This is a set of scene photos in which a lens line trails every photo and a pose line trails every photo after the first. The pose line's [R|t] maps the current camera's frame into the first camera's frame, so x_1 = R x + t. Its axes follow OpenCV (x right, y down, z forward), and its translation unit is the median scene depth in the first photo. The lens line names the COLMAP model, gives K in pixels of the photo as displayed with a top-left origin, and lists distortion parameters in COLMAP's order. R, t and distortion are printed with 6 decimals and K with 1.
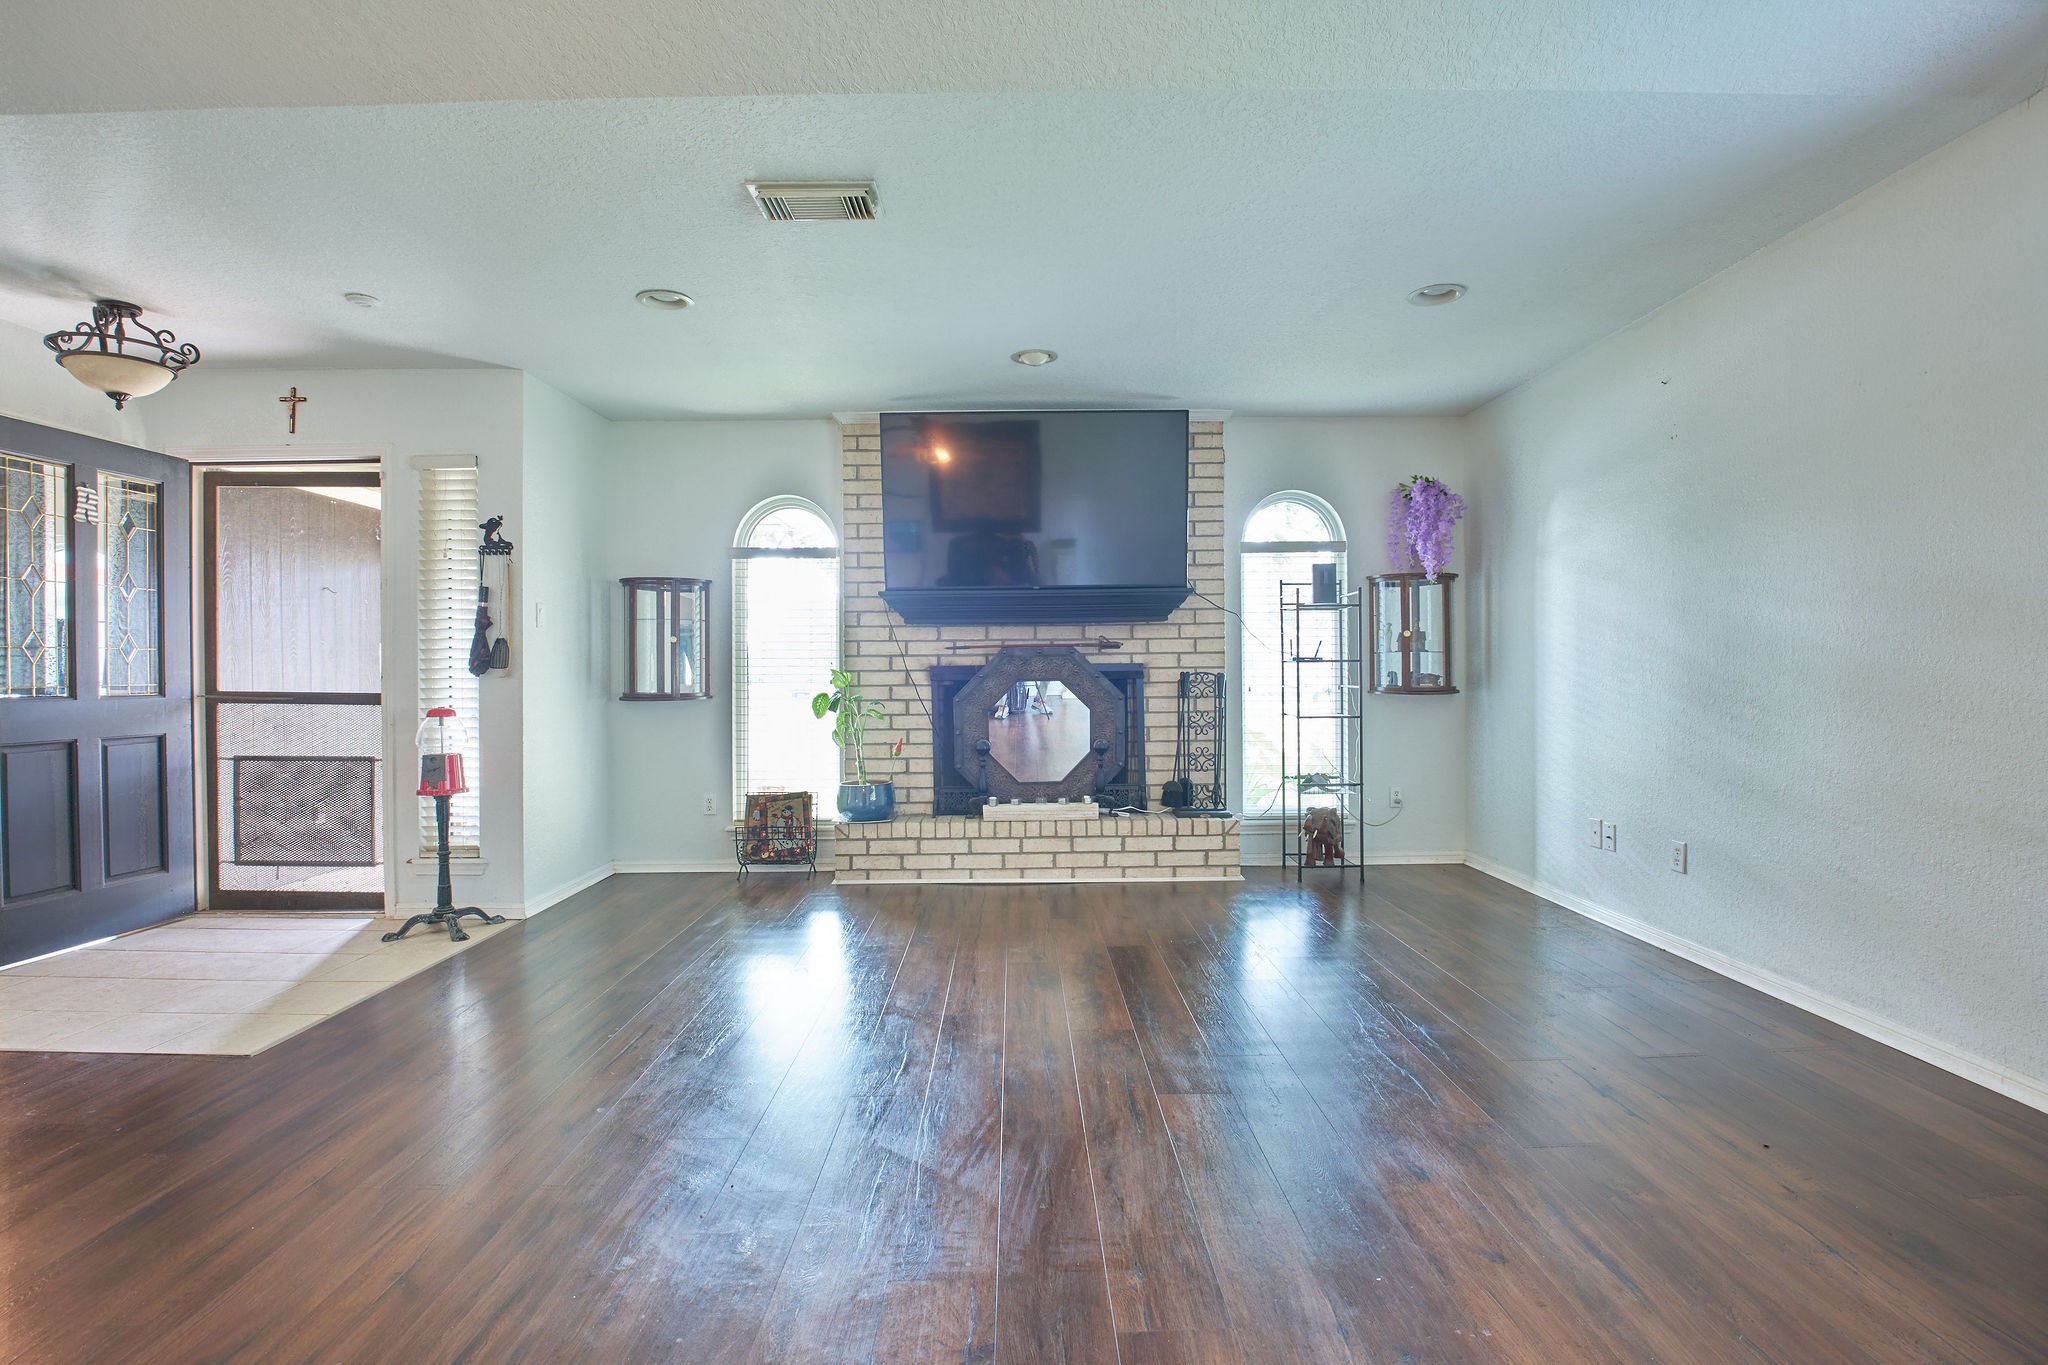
lens RADIAL K [[971.1, 0, 1021.7], [0, 971.1, 679.6], [0, 0, 1]] dist [-0.025534, 0.000324]
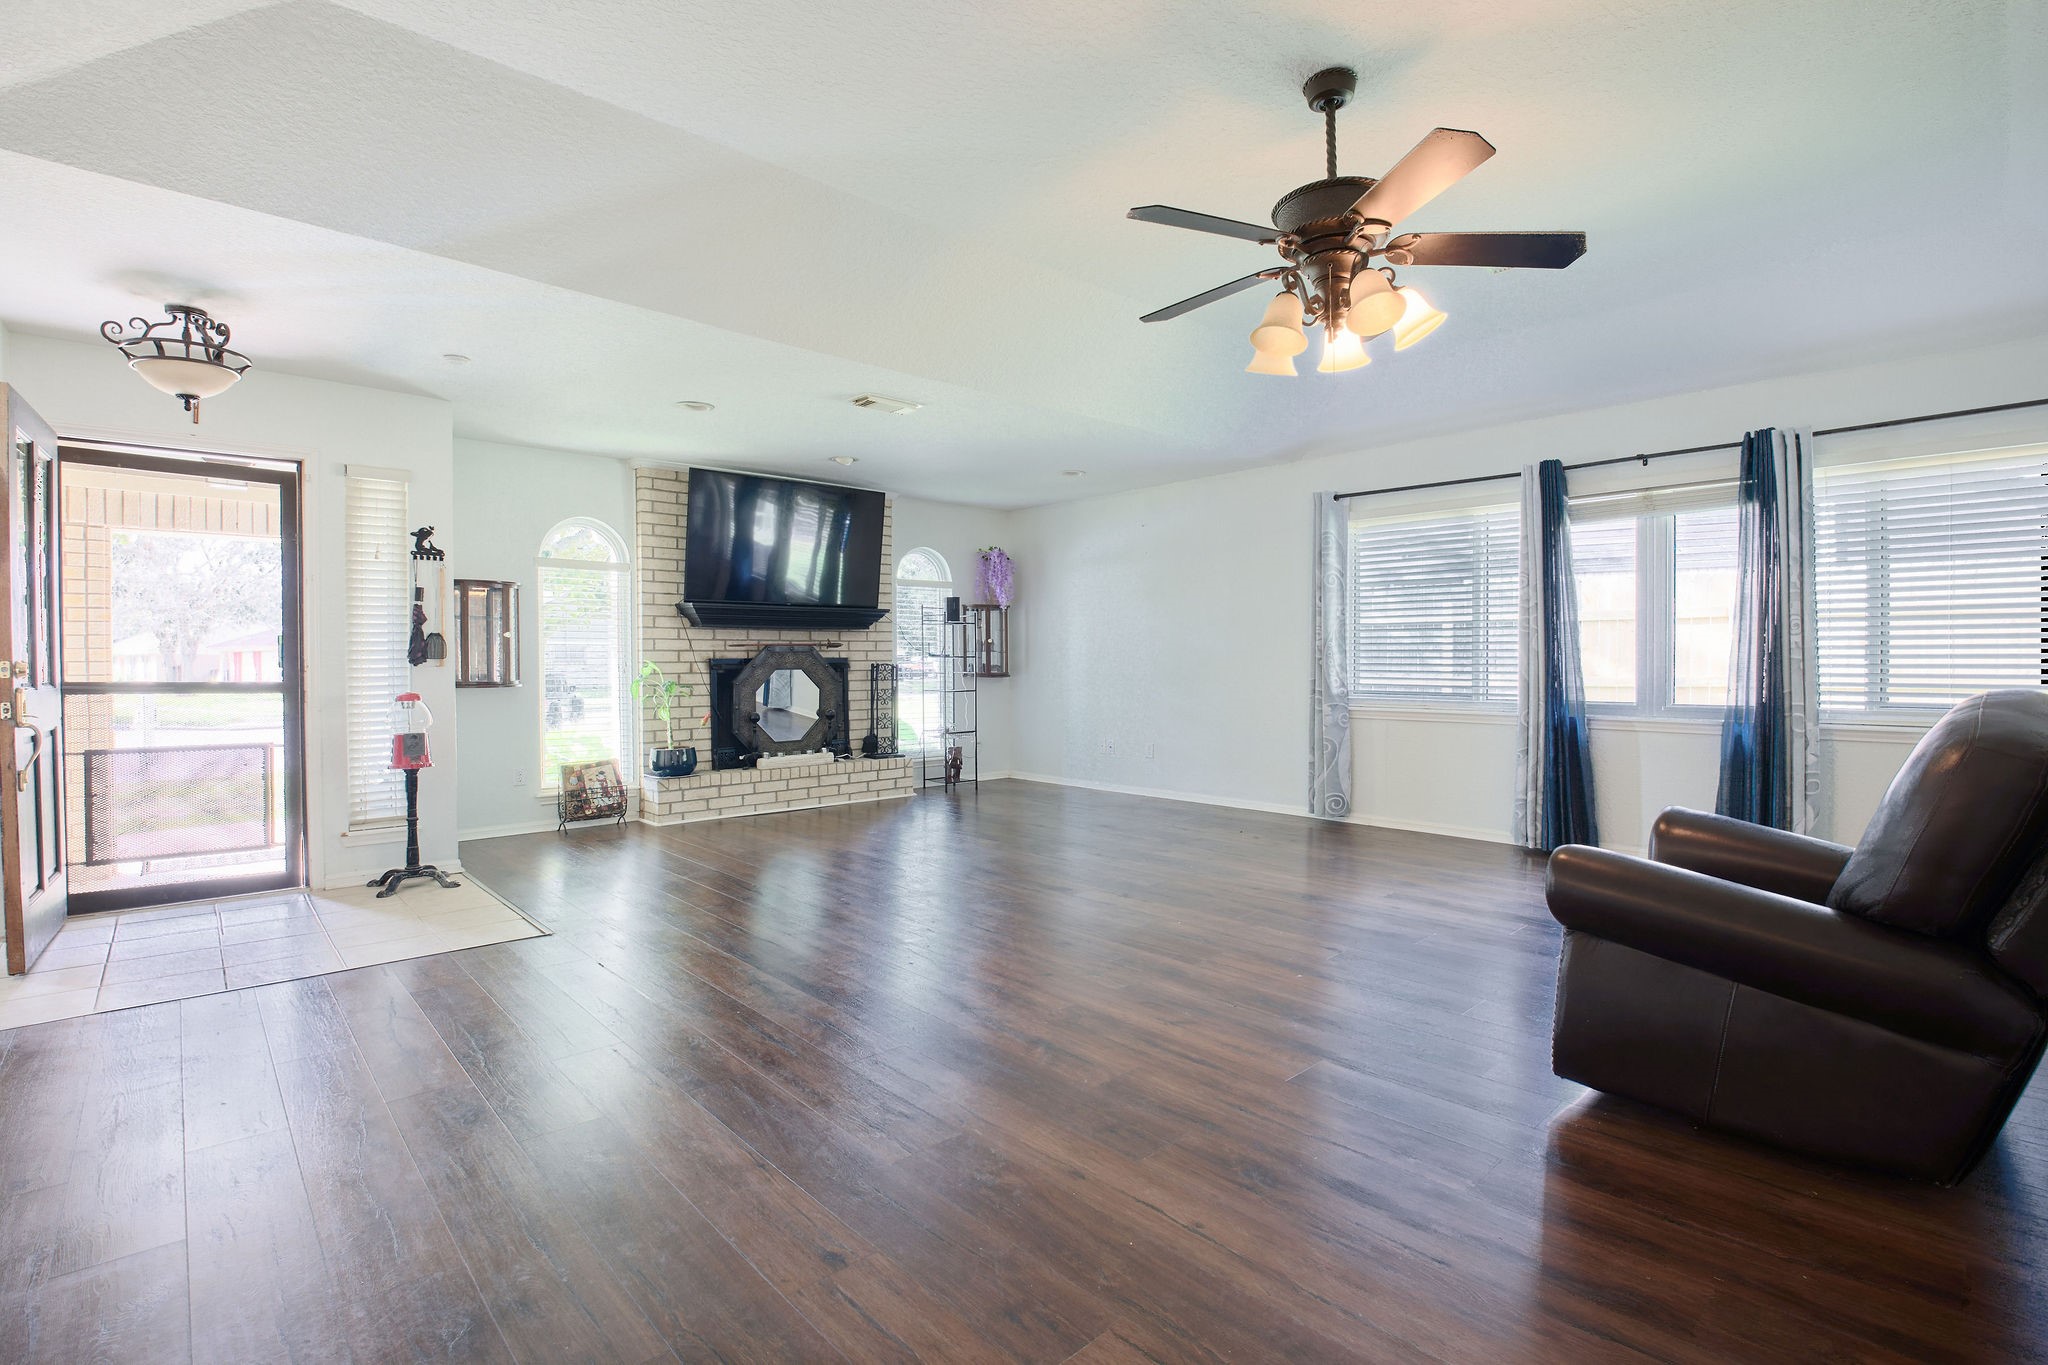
lens RADIAL K [[971.1, 0, 1036.7], [0, 971.1, 676.0], [0, 0, 1]] dist [-0.025534, 0.000324]
pose [[0.733280, -0.006869, 0.679892, -0.700272], [0.006229, 0.999975, 0.003384, 0.008545], [-0.679898, 0.001754, 0.733304, -0.294390]]
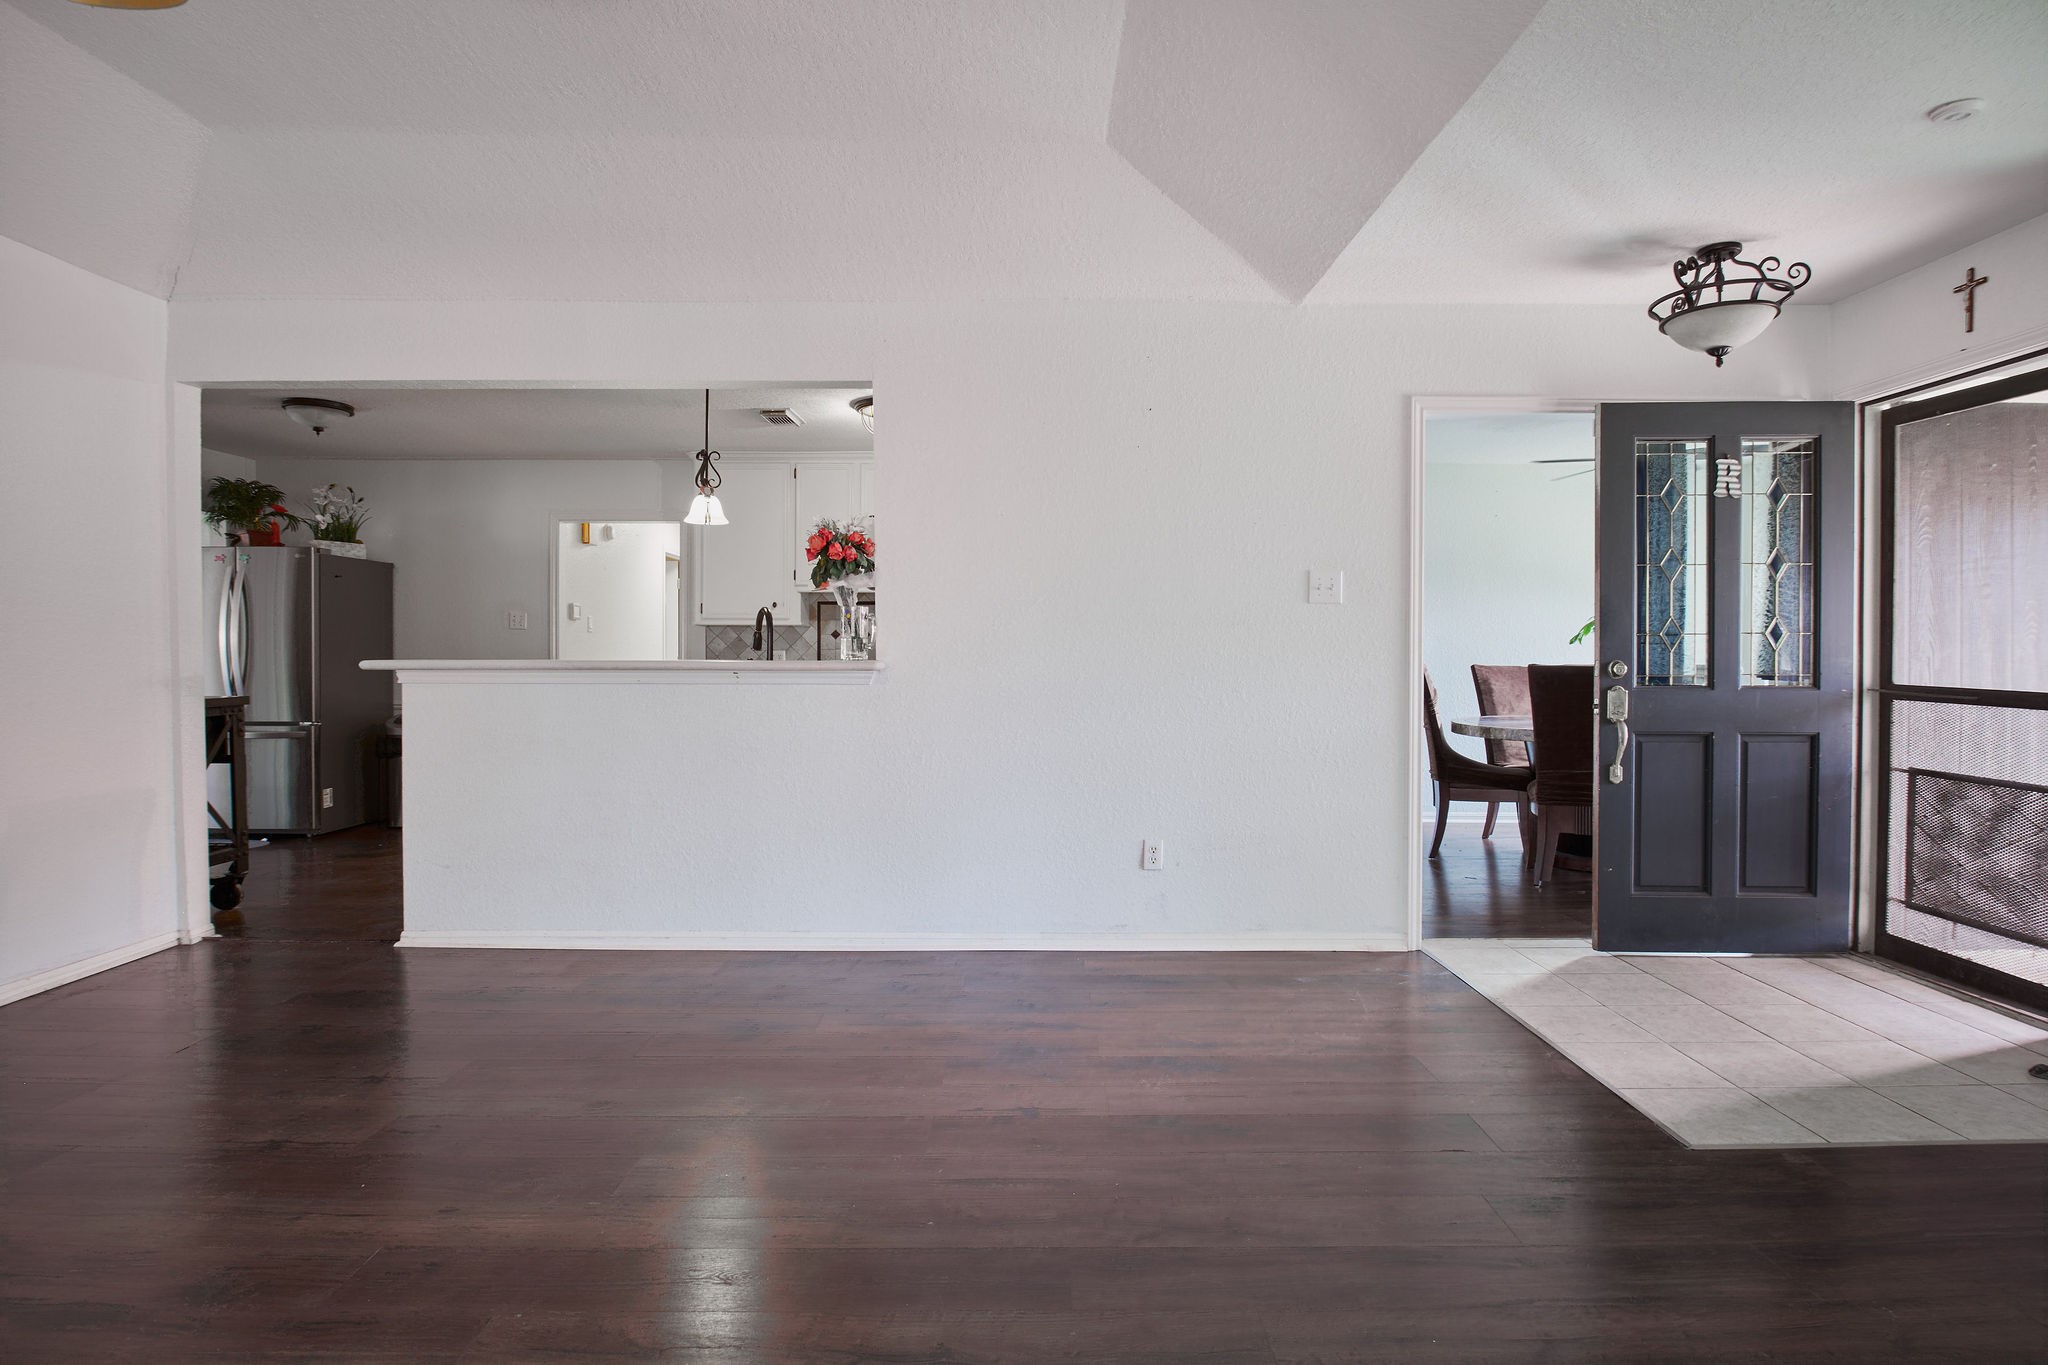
lens RADIAL K [[1075.7, 0, 1018.2], [0, 1075.7, 673.9], [0, 0, 1]] dist [-0.024112, -0.001516]
pose [[-0.011427, 0.022469, -0.999682, 0.041672], [-0.008380, 0.999710, 0.022565, -0.009401], [0.999900, 0.008635, -0.011235, 0.253567]]
